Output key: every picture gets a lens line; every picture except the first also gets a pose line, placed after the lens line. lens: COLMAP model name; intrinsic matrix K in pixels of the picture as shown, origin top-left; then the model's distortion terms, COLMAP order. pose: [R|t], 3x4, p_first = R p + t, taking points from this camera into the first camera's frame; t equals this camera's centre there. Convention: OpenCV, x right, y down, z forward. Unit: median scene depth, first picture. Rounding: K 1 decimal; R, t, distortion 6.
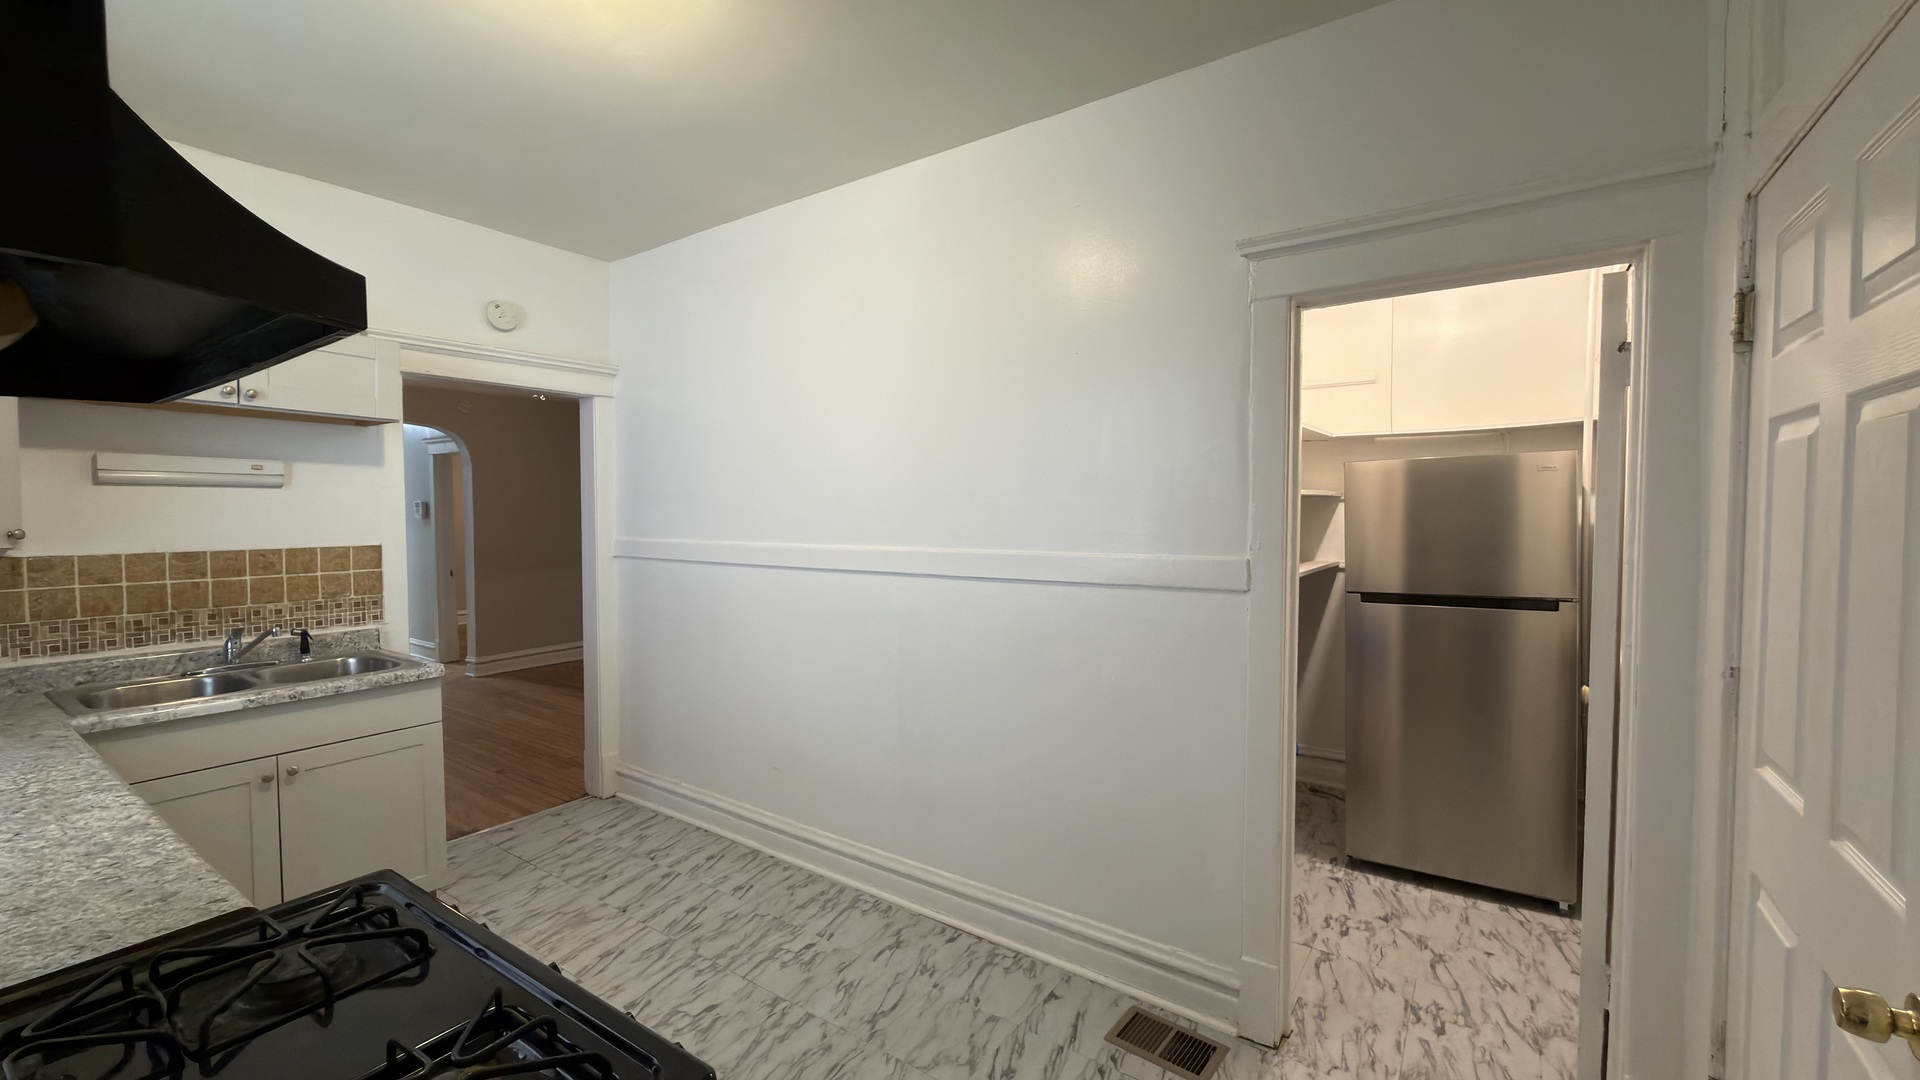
lens RADIAL K [[765.6, 0, 958.2], [0, 765.6, 535.6], [0, 0, 1]] dist [0.000102, -0.000005]
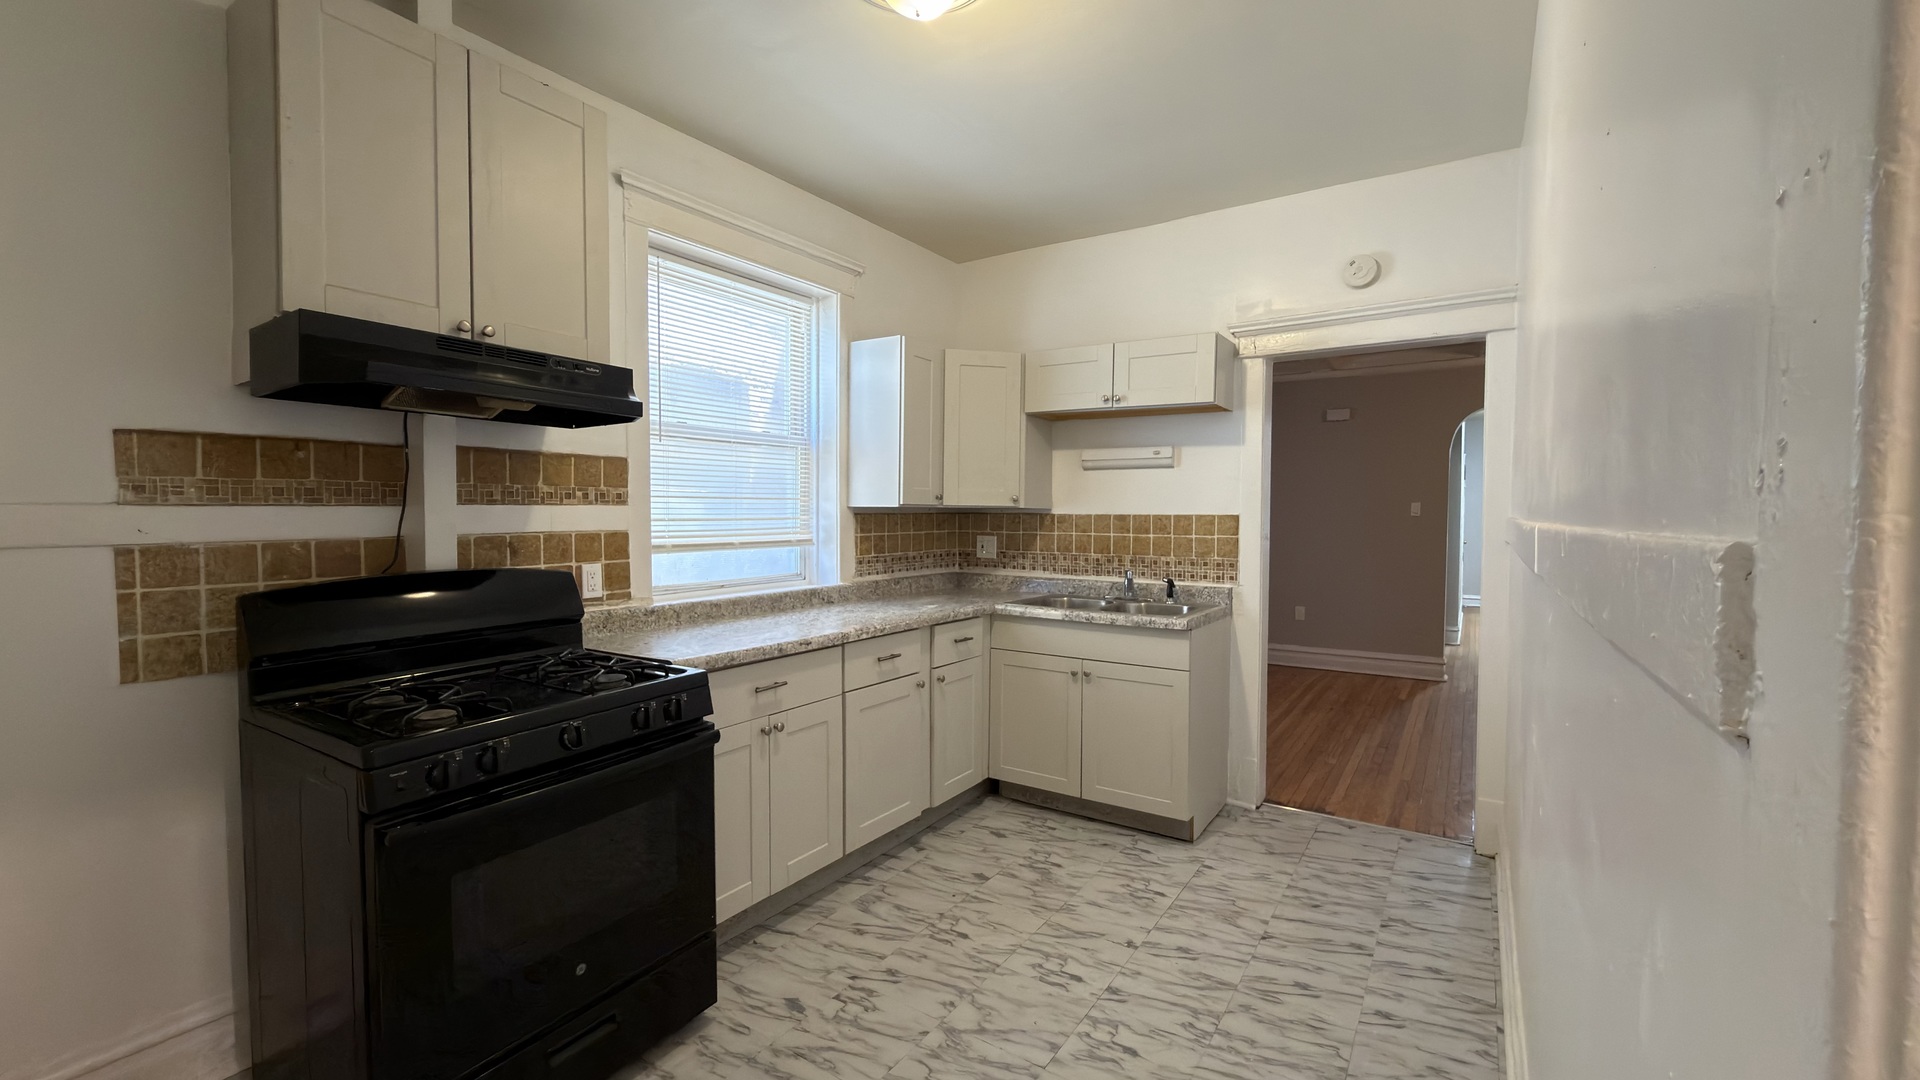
lens RADIAL K [[765.6, 0, 958.2], [0, 765.6, 535.6], [0, 0, 1]] dist [0.000102, -0.000005]
pose [[0.019718, 0.034466, -0.999211, 0.402114], [-0.035485, 0.998800, 0.033752, 0.021542], [0.999176, 0.034792, 0.020917, 0.623603]]
